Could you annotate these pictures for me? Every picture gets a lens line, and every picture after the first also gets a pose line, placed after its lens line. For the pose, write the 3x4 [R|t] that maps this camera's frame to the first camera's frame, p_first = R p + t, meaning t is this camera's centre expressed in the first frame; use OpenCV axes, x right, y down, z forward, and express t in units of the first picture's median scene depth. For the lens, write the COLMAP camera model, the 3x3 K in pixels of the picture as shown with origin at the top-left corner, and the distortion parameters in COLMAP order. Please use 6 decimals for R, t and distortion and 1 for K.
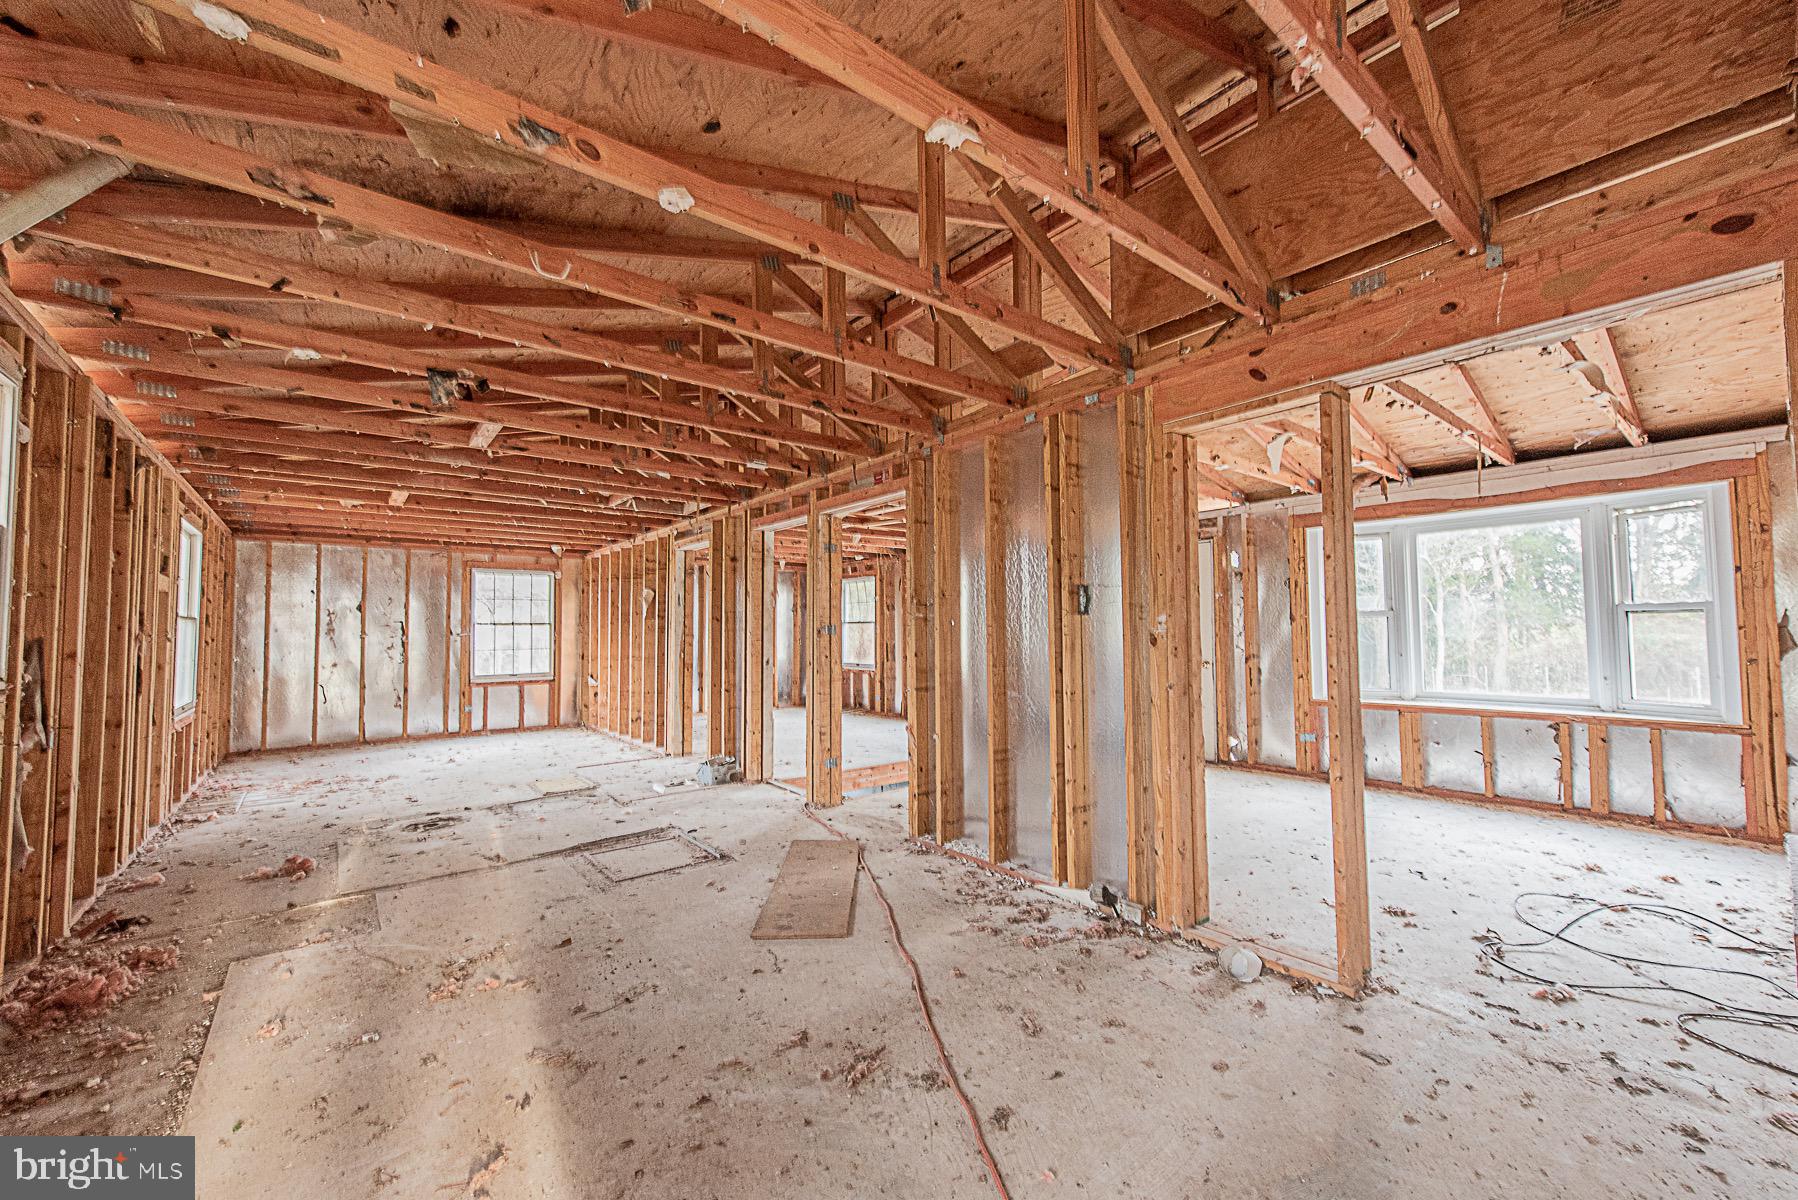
lens RADIAL K [[702.2, 0, 888.6], [0, 702.2, 603.4], [0, 0, 1]] dist [-0.001432, 0.000108]
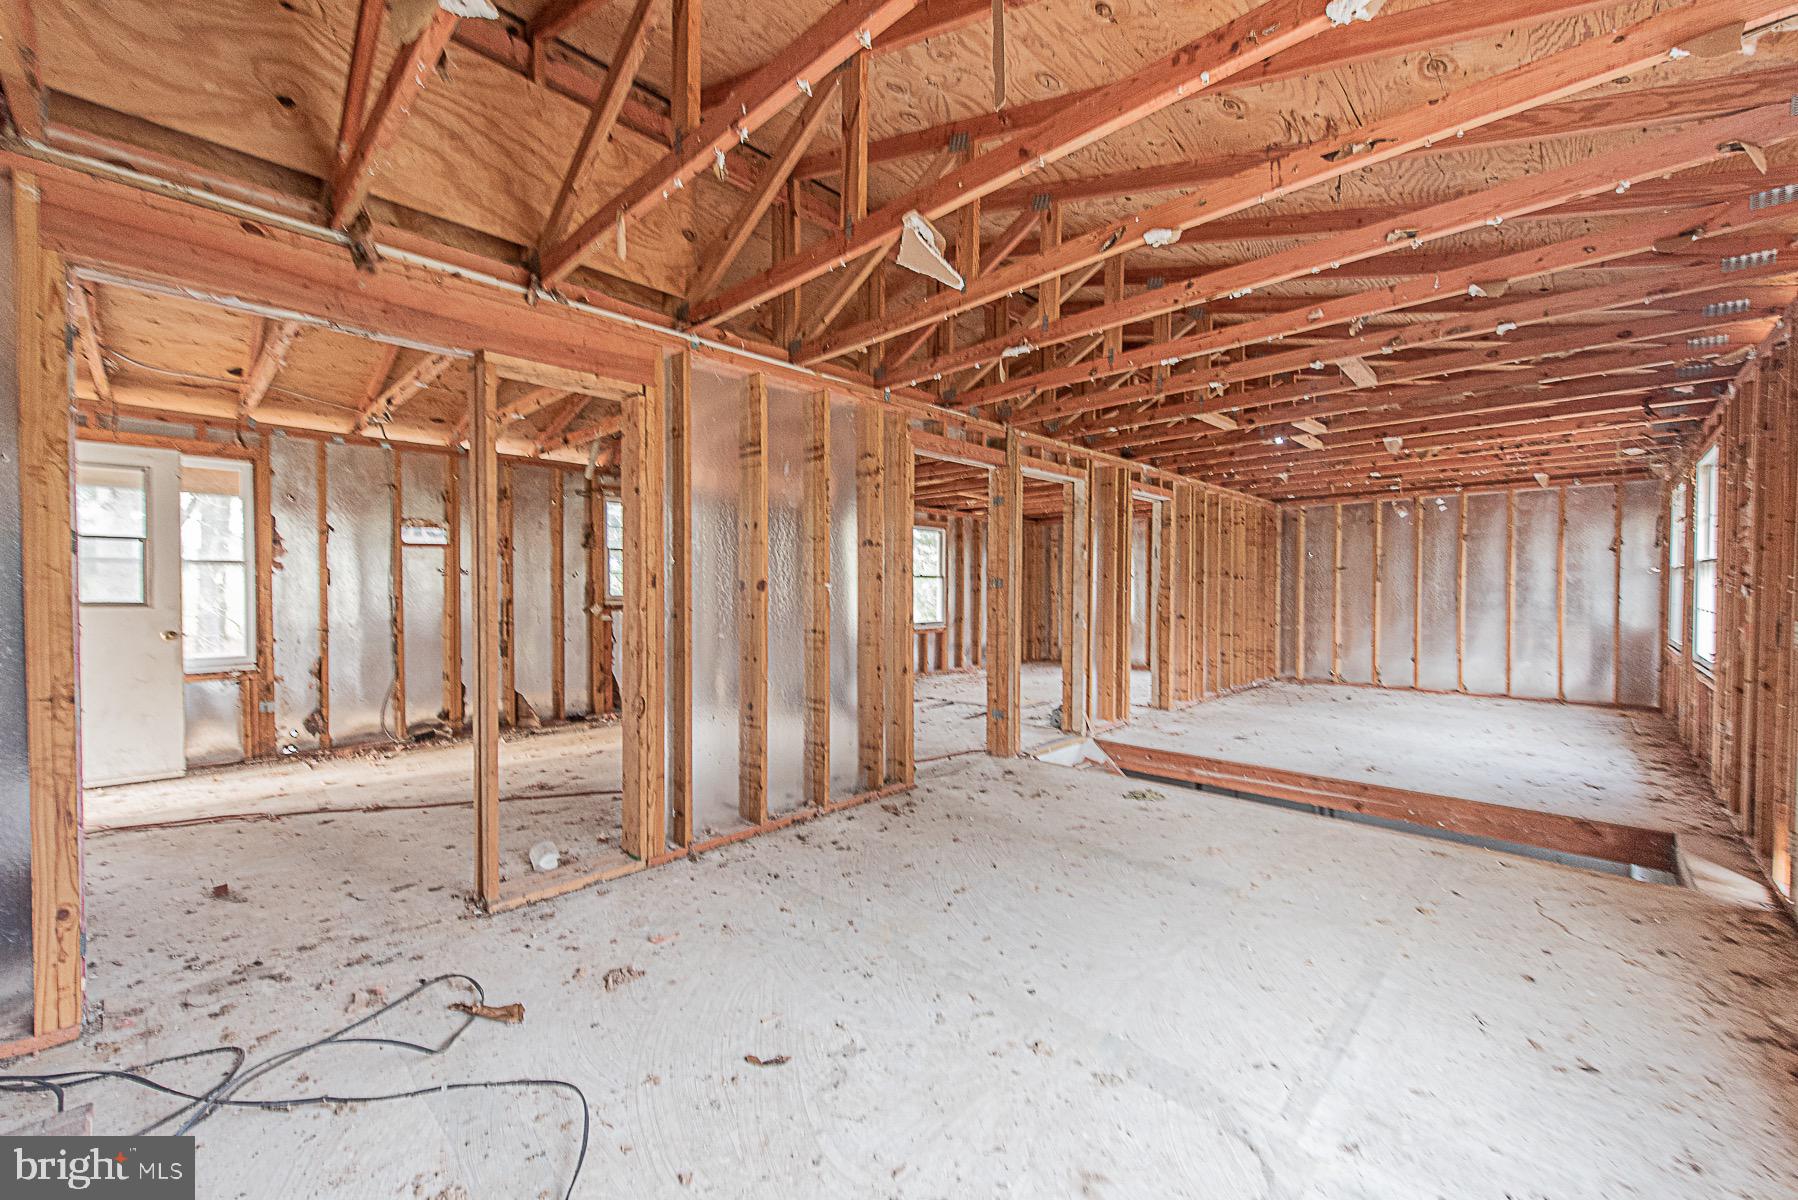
lens RADIAL K [[702.2, 0, 896.1], [0, 702.2, 599.7], [0, 0, 1]] dist [-0.001432, 0.000108]
pose [[0.144587, 0.024474, -0.989189, 1.097549], [0.037449, 0.998843, 0.030186, 0.037796], [0.988783, -0.041409, 0.143504, 0.895939]]
